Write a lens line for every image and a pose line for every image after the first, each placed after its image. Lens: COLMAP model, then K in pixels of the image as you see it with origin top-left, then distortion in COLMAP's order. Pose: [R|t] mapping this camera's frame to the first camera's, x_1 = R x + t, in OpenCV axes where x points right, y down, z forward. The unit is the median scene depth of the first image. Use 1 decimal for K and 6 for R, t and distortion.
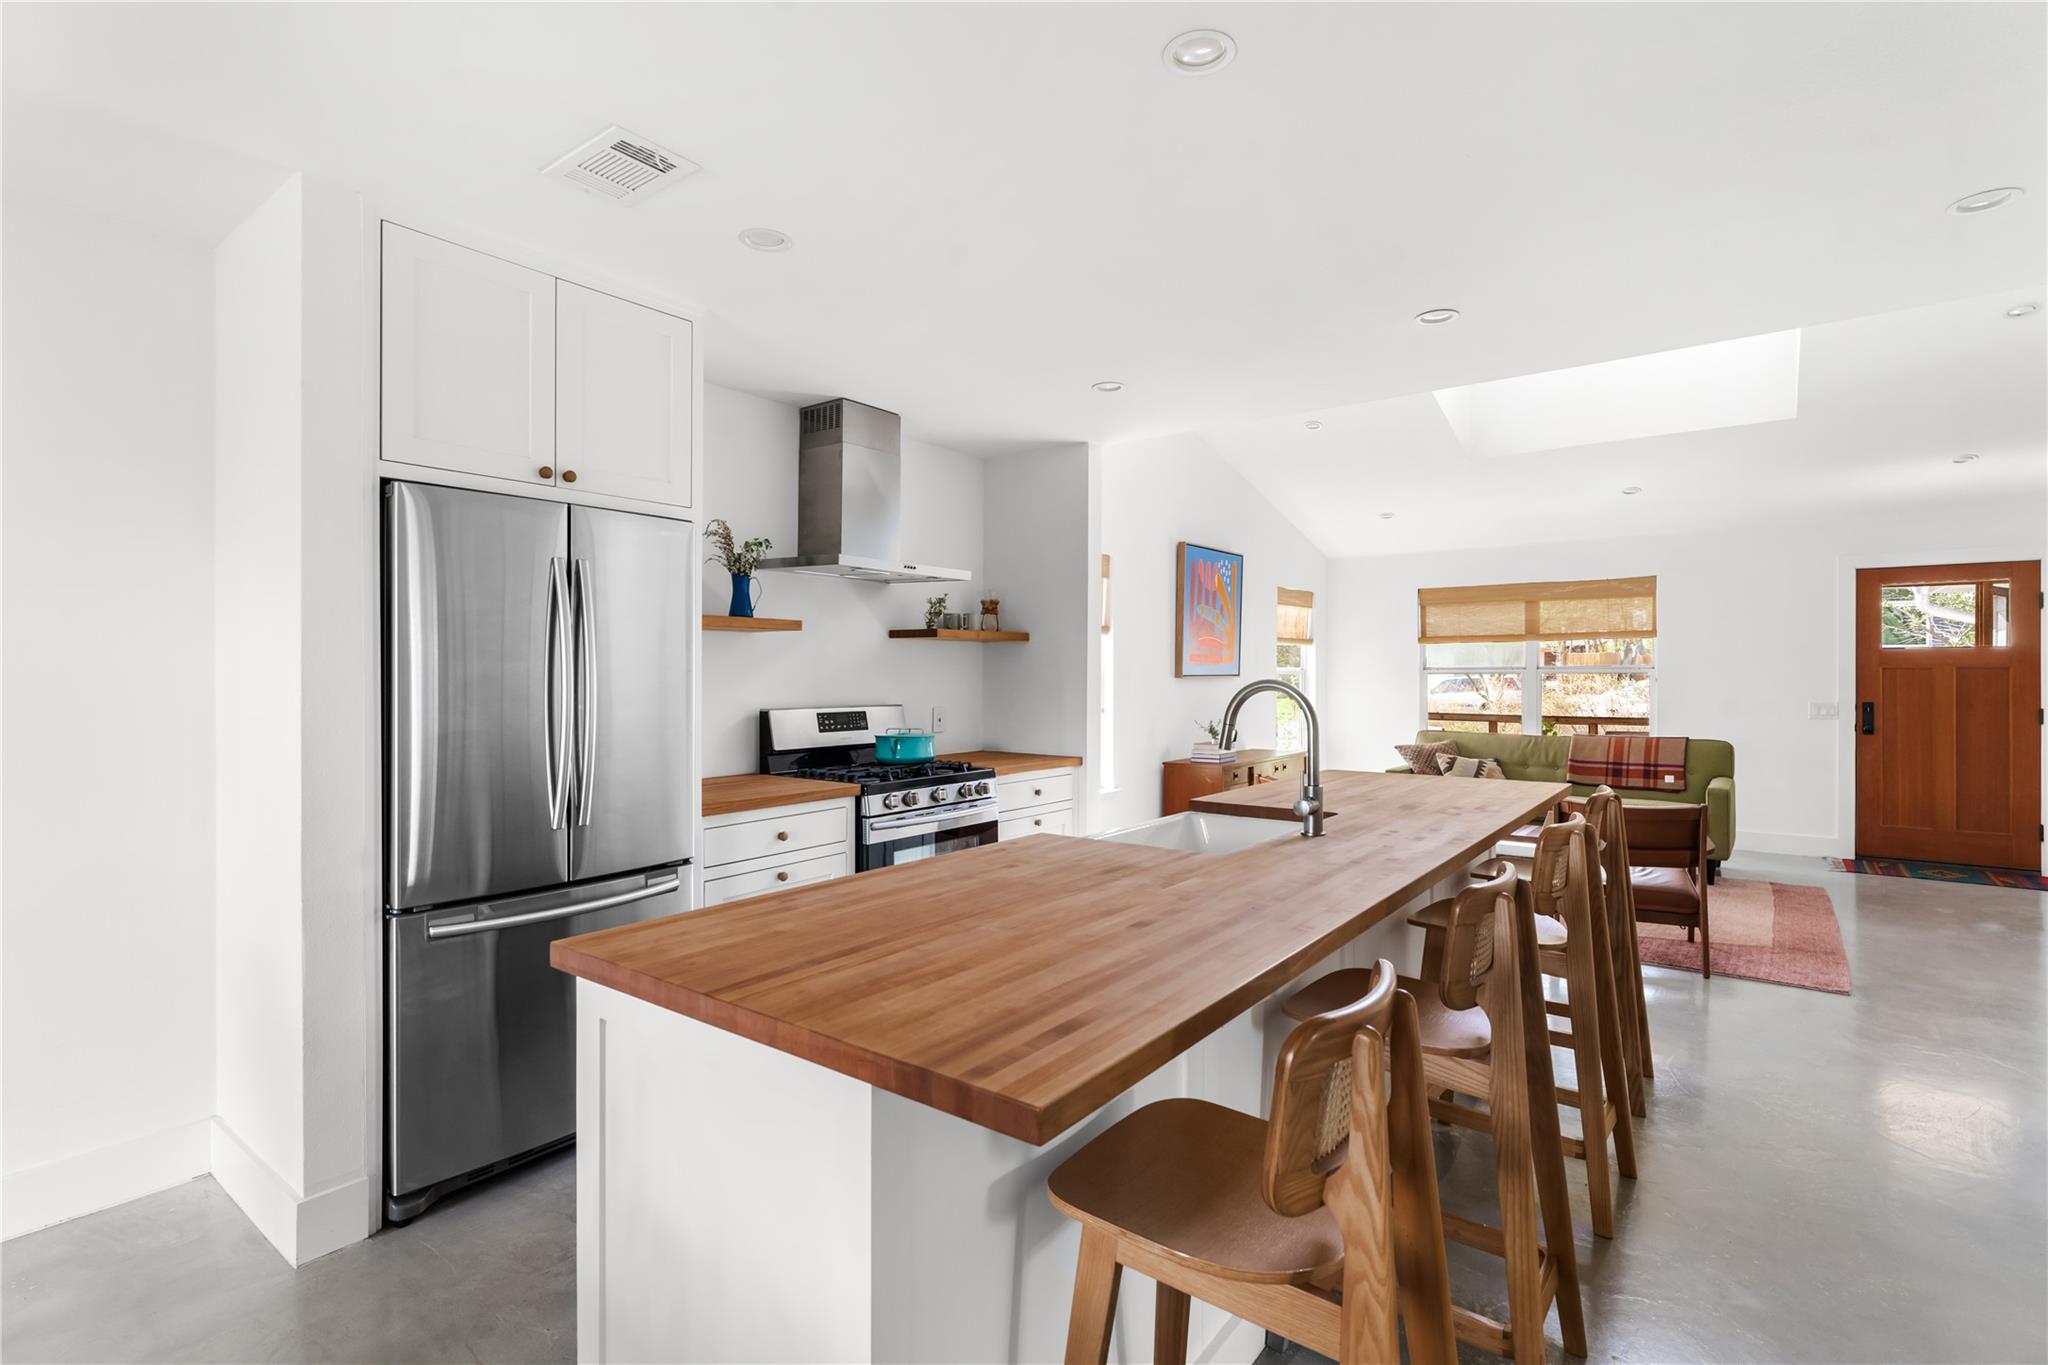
lens RADIAL K [[957.5, 0, 1024.0], [0, 957.5, 682.5], [0, 0, 1]] dist [-0.000469, -0.000025]
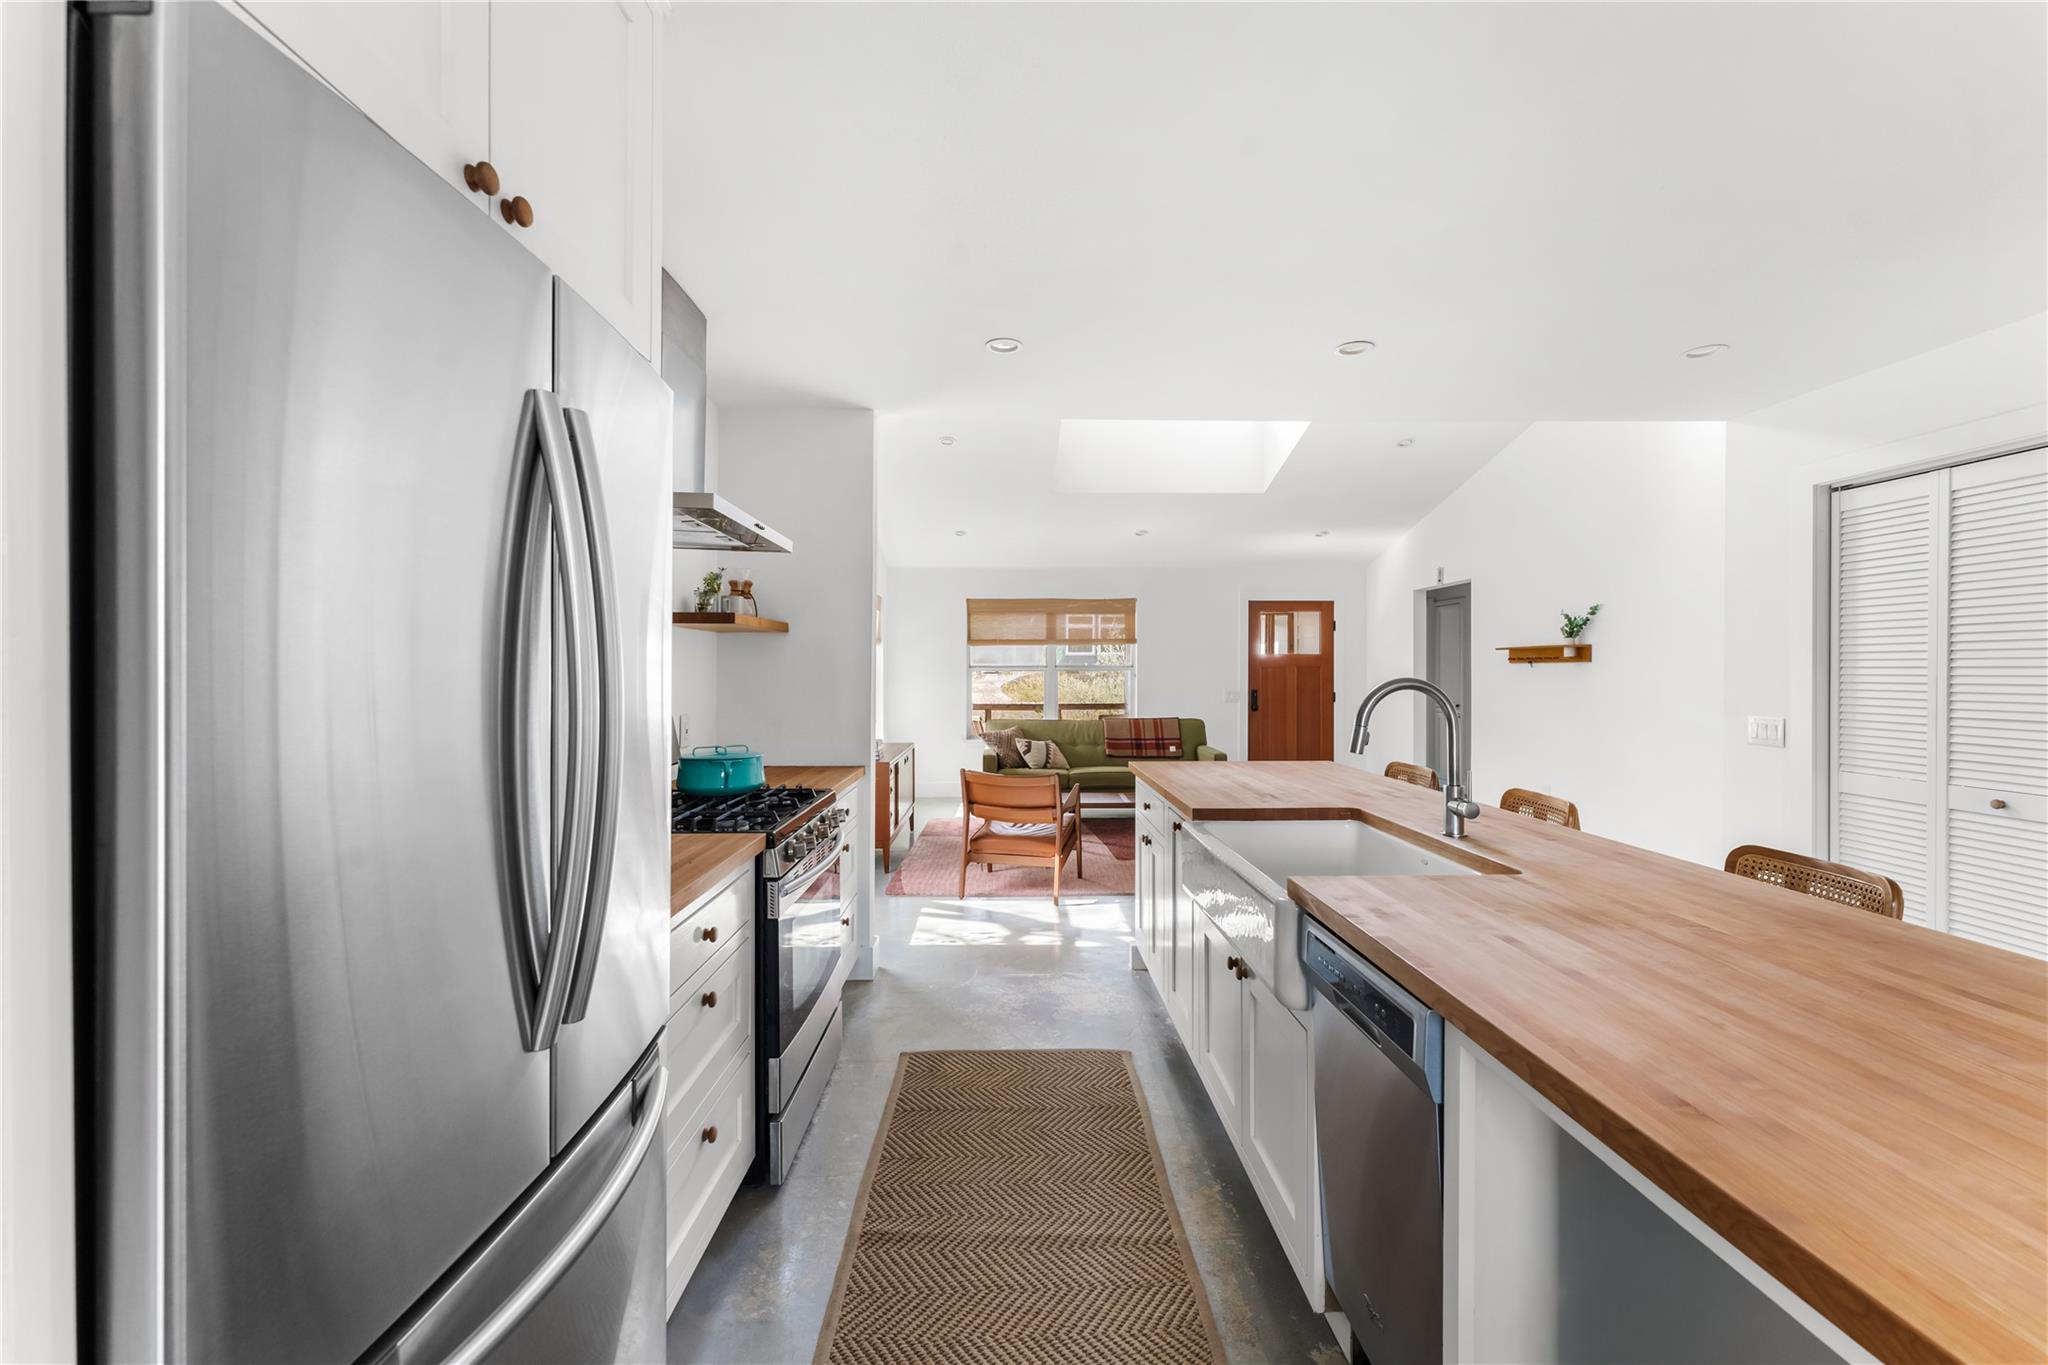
lens RADIAL K [[815.0, 0, 1024.0], [0, 815.0, 682.5], [0, 0, 1]] dist [-0.000180, 0.000008]
pose [[0.785706, -0.009106, 0.618533, -0.274583], [0.005992, 0.999957, 0.007110, -0.003271], [-0.618571, -0.001880, 0.785727, 0.305294]]
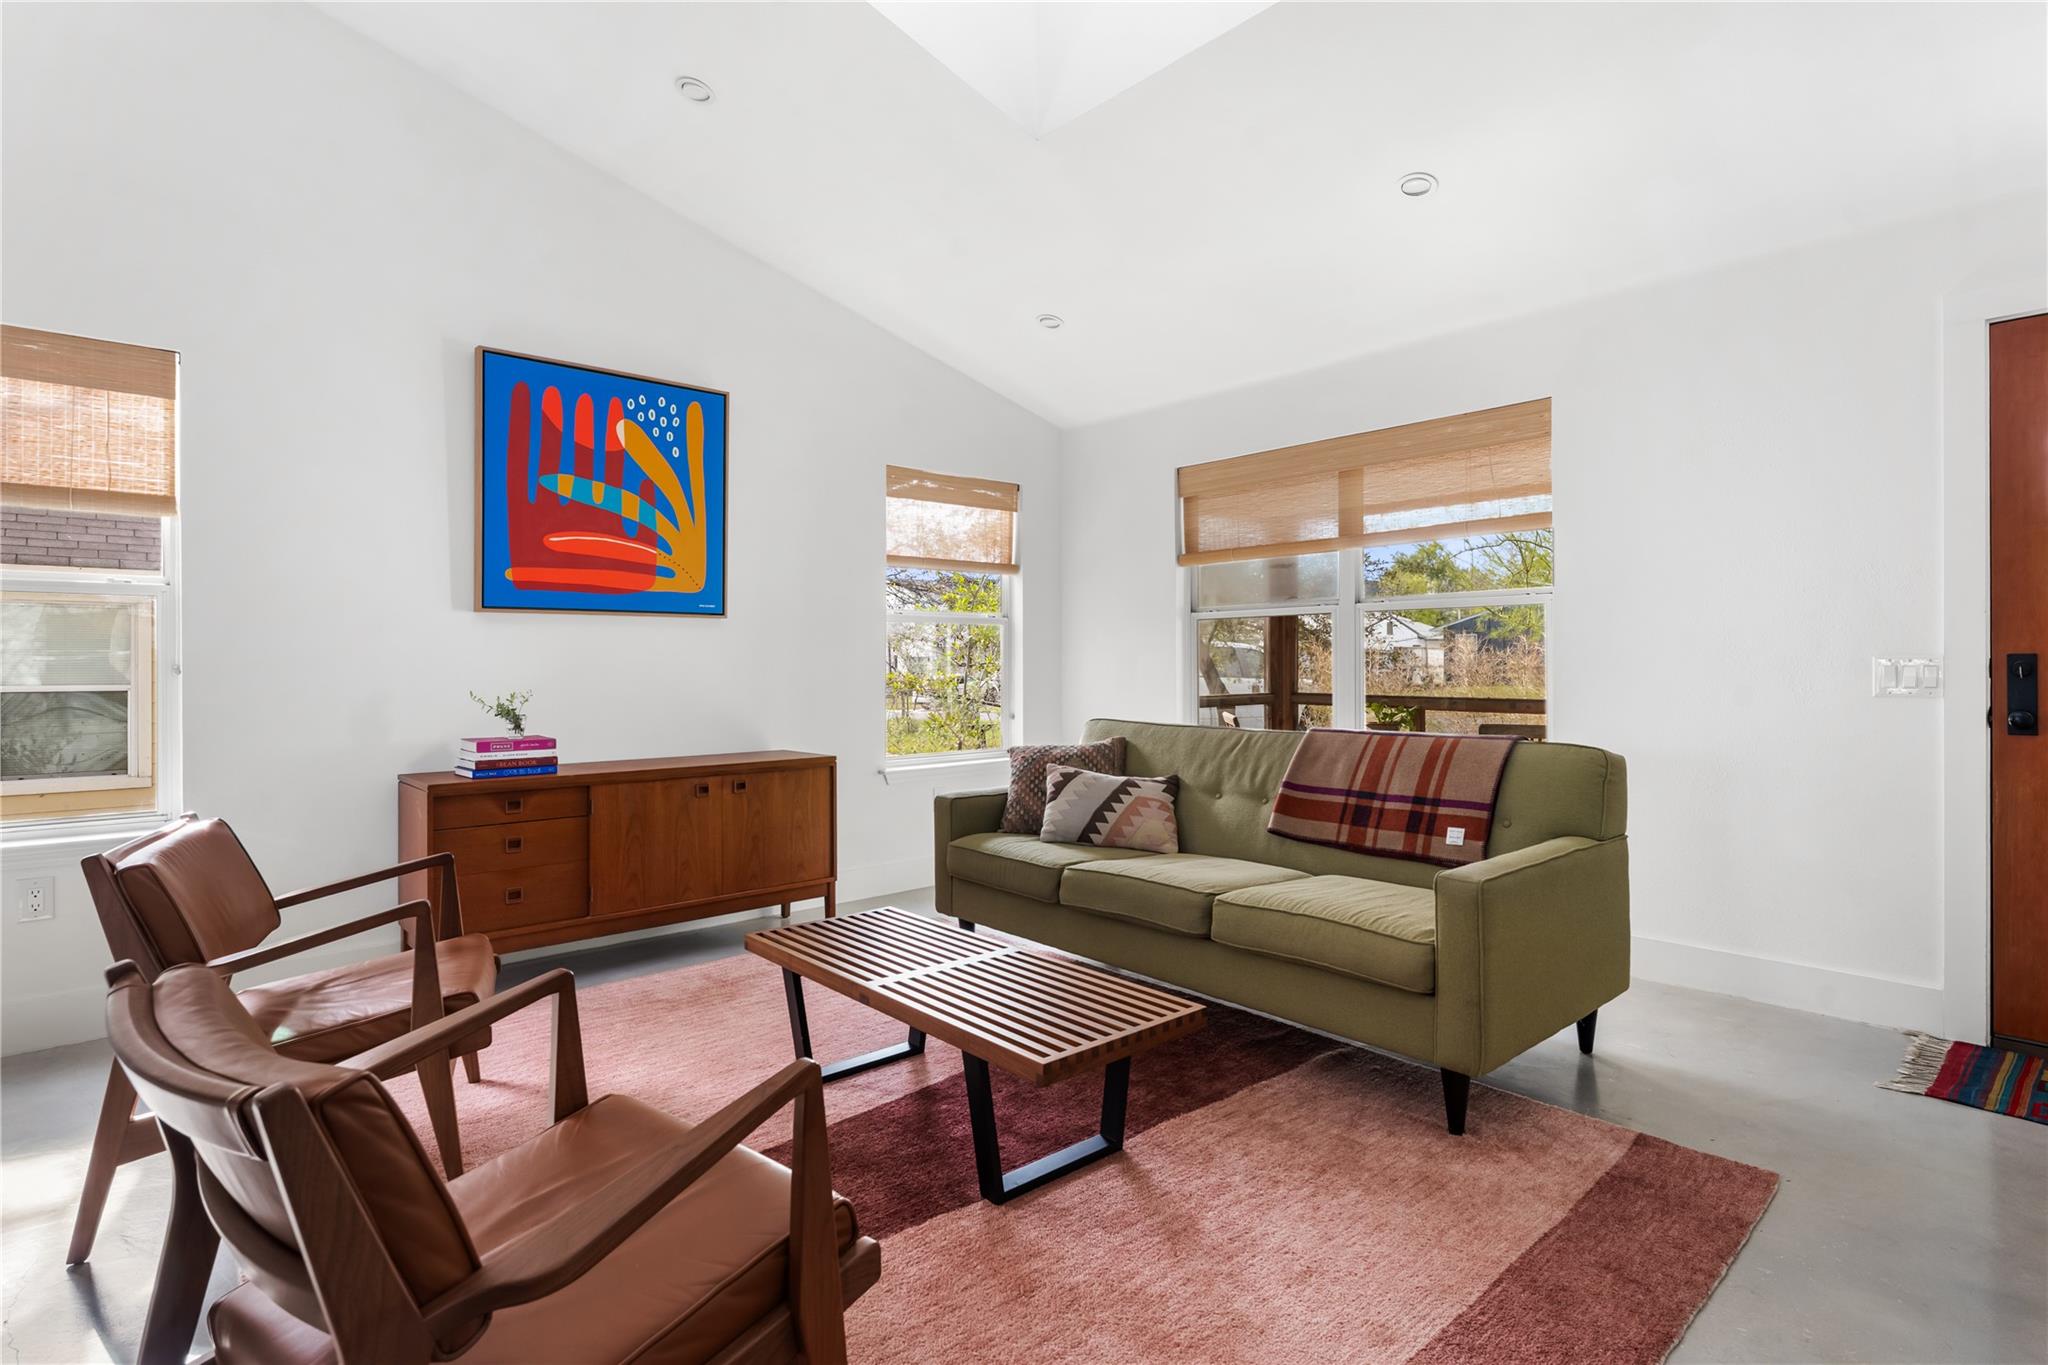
lens RADIAL K [[1002.1, 0, 1039.3], [0, 1002.1, 667.7], [0, 0, 1]] dist [0.000212, 0.000213]
pose [[0.984123, -0.002085, -0.177477, 0.777889], [0.001685, 0.999996, -0.002402, 0.037664], [0.177481, 0.002065, 0.984122, 0.727518]]
